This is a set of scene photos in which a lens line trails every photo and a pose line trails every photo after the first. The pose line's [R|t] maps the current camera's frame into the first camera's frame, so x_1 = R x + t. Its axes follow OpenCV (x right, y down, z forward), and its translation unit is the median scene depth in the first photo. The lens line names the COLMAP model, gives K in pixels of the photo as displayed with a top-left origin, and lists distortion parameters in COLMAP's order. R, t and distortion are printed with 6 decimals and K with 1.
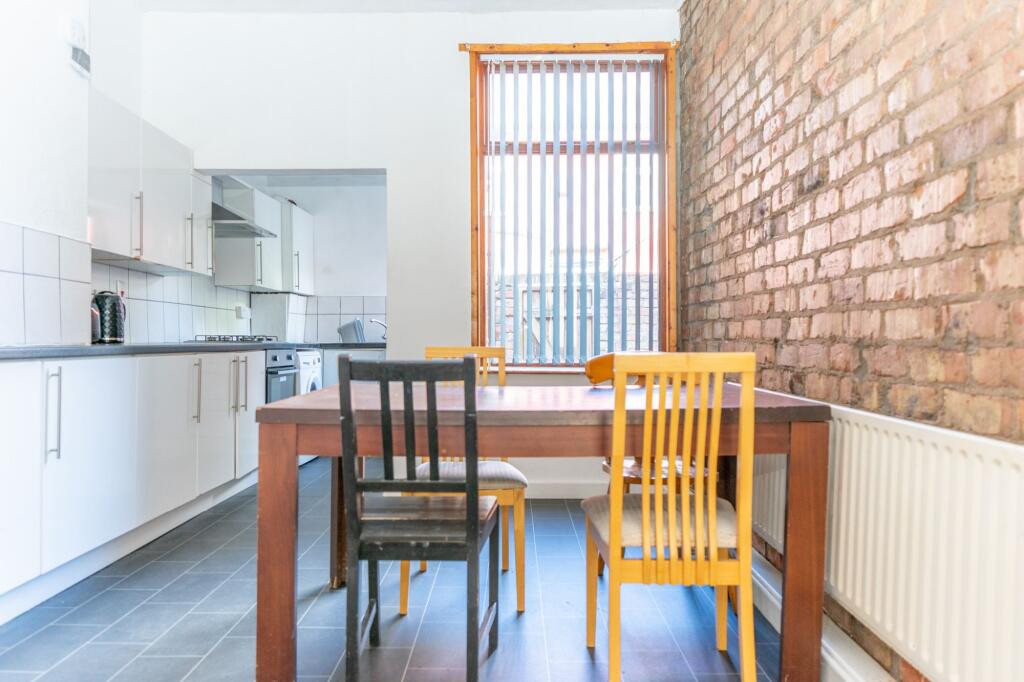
lens RADIAL K [[678.9, 0, 481.0], [0, 678.9, 339.9], [0, 0, 1]] dist [0.006271, 0.003907]
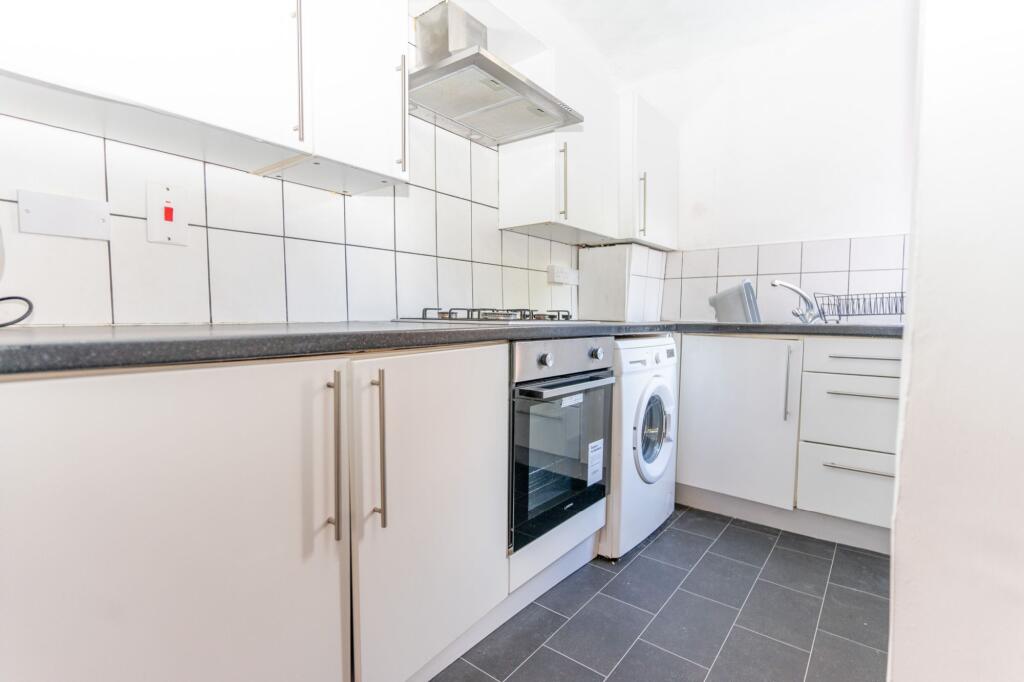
lens RADIAL K [[534.1, 0, 526.3], [0, 534.1, 350.0], [0, 0, 1]] dist [0.005786, 0.000012]
pose [[0.838356, 0.024779, -0.544560, -0.097288], [0.007468, 0.998350, 0.056926, 0.000775], [0.545072, -0.051791, 0.836788, 0.556450]]
